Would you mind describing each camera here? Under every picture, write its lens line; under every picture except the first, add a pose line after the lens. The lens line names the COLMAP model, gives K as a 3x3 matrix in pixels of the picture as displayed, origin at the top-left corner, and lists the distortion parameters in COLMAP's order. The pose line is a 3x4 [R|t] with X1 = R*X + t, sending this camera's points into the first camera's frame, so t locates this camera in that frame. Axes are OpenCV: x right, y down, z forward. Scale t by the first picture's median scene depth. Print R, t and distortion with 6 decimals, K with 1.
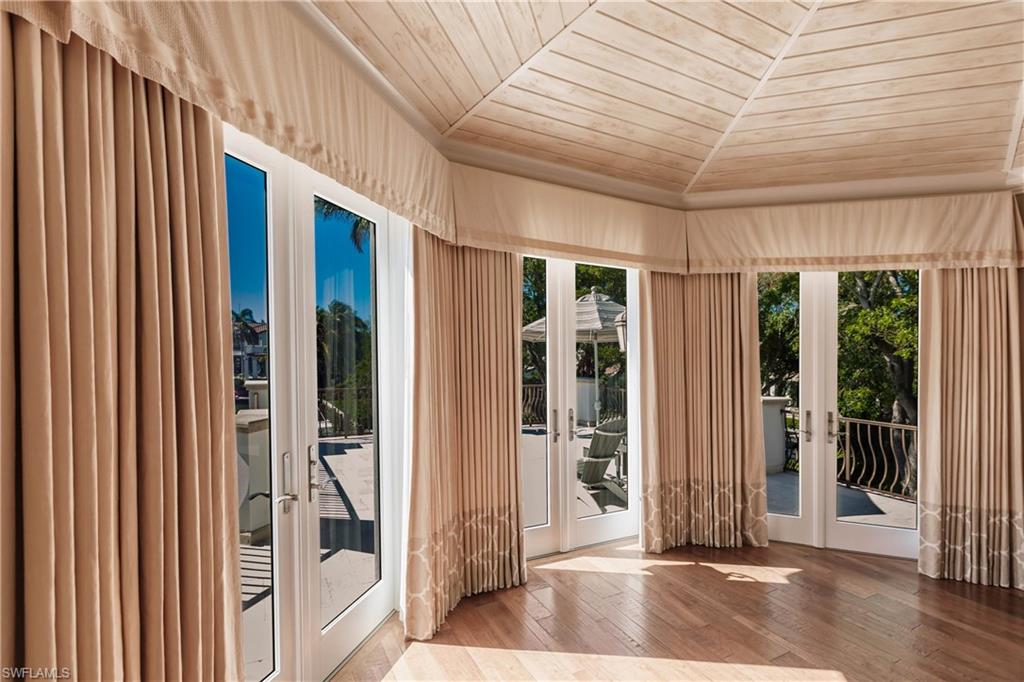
lens RADIAL K [[469.4, 0, 507.7], [0, 469.4, 345.6], [0, 0, 1]] dist [0.013737, -0.000224]
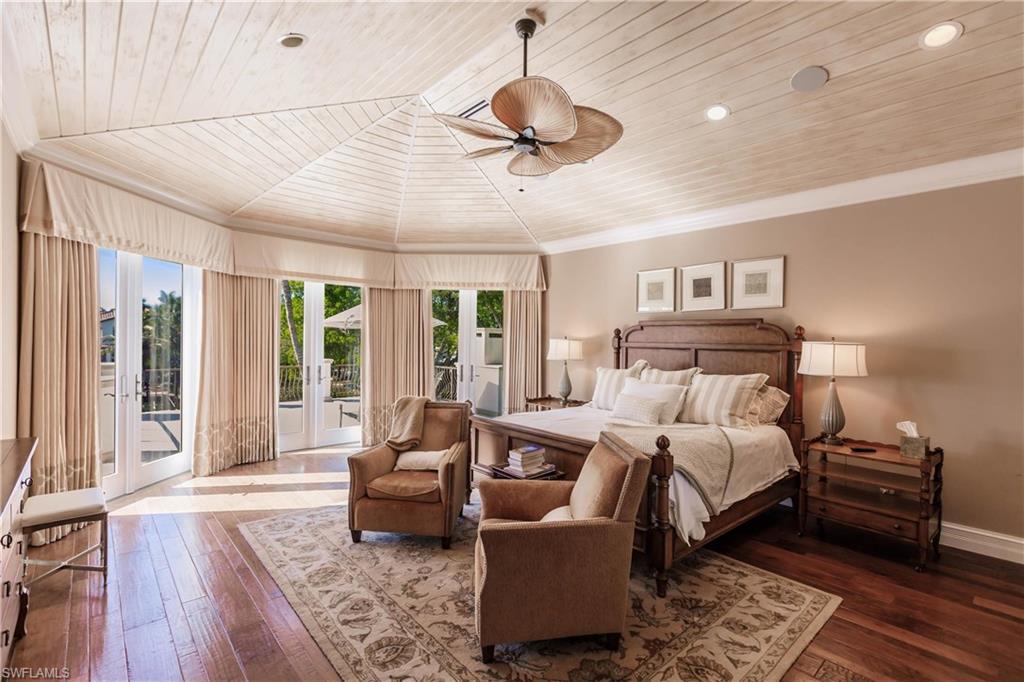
lens RADIAL K [[458.2, 0, 510.3], [0, 458.2, 315.4], [0, 0, 1]] dist [-0.001267, -0.000290]
pose [[0.972242, 0.003069, 0.233957, 0.509023], [0.007424, 0.999006, -0.043957, 0.033498], [-0.233860, 0.044474, 0.971253, -0.981748]]
